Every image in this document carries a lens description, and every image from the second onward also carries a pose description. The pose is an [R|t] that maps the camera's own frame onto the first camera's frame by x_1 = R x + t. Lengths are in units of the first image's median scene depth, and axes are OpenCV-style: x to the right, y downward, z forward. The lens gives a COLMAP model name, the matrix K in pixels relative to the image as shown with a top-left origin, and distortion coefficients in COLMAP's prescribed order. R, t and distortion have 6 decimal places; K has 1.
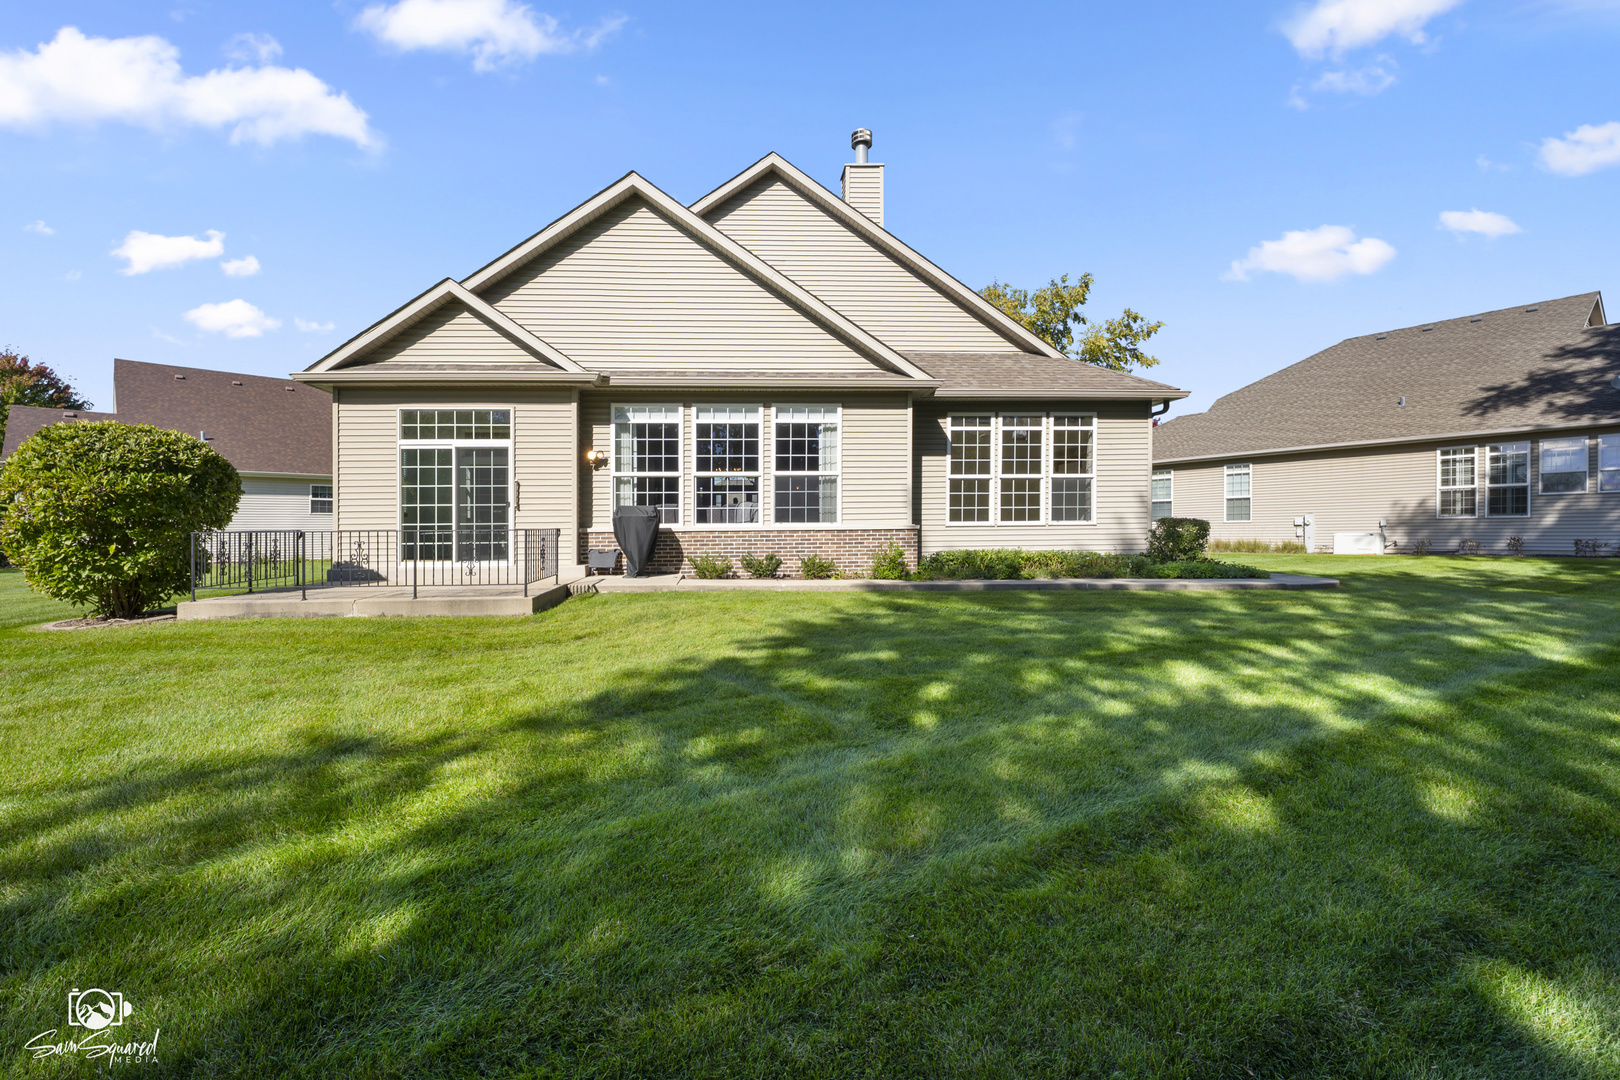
lens RADIAL K [[681.1, 0, 804.4], [0, 681.1, 543.9], [0, 0, 1]] dist [-0.007595, -0.001317]
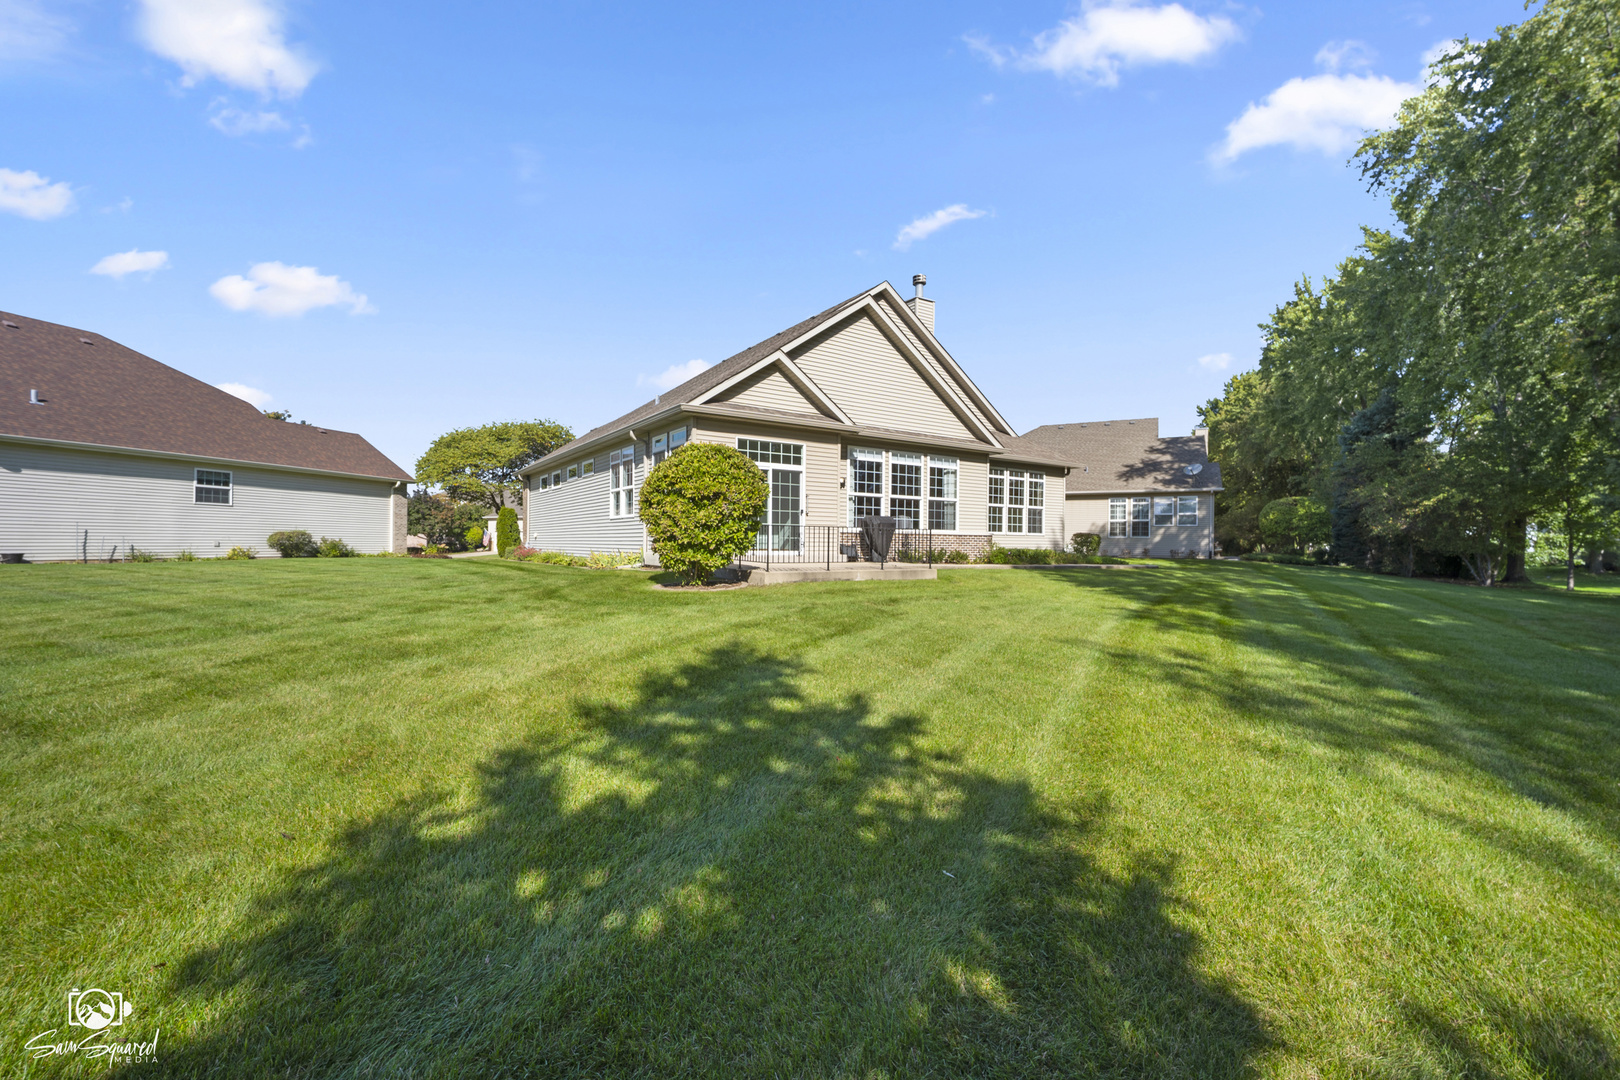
lens RADIAL K [[681.1, 0, 814.9], [0, 681.1, 540.1], [0, 0, 1]] dist [-0.007595, -0.001317]
pose [[0.855642, 0.019275, 0.517209, -0.997187], [-0.007099, 0.999649, -0.025509, 0.032799], [-0.517520, 0.018155, 0.855479, -0.198686]]
